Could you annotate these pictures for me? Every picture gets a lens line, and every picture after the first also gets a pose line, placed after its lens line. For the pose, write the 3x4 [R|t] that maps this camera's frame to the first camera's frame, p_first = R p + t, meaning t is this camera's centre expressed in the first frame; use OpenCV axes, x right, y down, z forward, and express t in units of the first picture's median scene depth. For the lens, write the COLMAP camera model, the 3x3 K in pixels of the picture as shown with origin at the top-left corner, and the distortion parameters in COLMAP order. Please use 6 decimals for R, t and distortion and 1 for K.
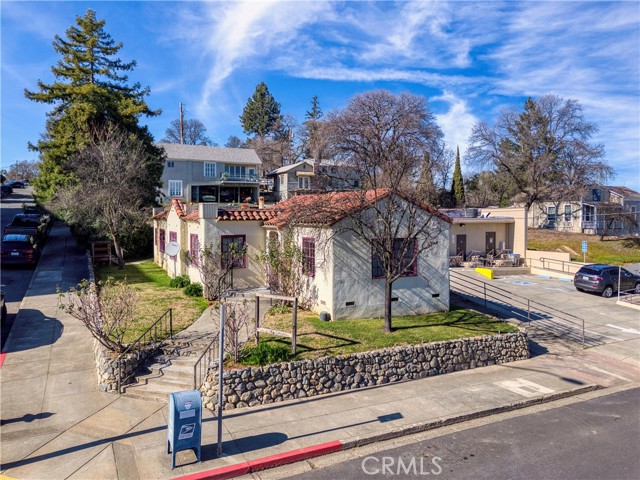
lens RADIAL K [[461.8, 0, 317.2], [0, 461.8, 223.9], [0, 0, 1]] dist [0.021218, -0.028644]
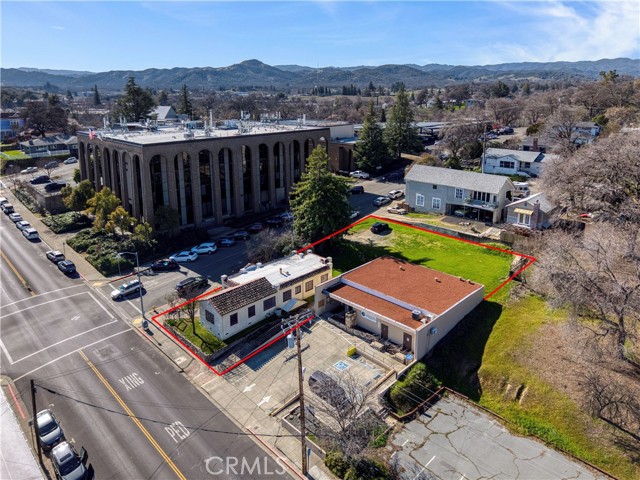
lens RADIAL K [[426.4, 0, 323.8], [0, 426.4, 236.6], [0, 0, 1]] dist [0.022574, -0.027710]
pose [[0.309932, 0.313239, -0.897677, 1.342918], [-0.014888, 0.945652, 0.324840, -0.671216], [0.950642, -0.087313, 0.297751, 0.393835]]
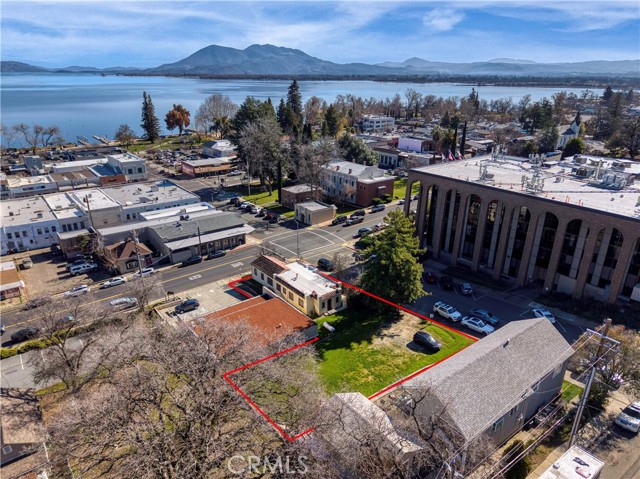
lens RADIAL K [[426.4, 0, 323.6], [0, 426.4, 236.6], [0, 0, 1]] dist [0.022574, -0.027710]
pose [[-0.982353, 0.055210, -0.178704, 0.151667], [-0.015463, 0.928198, 0.371766, -0.996729], [0.186398, 0.367969, -0.910964, 2.567124]]
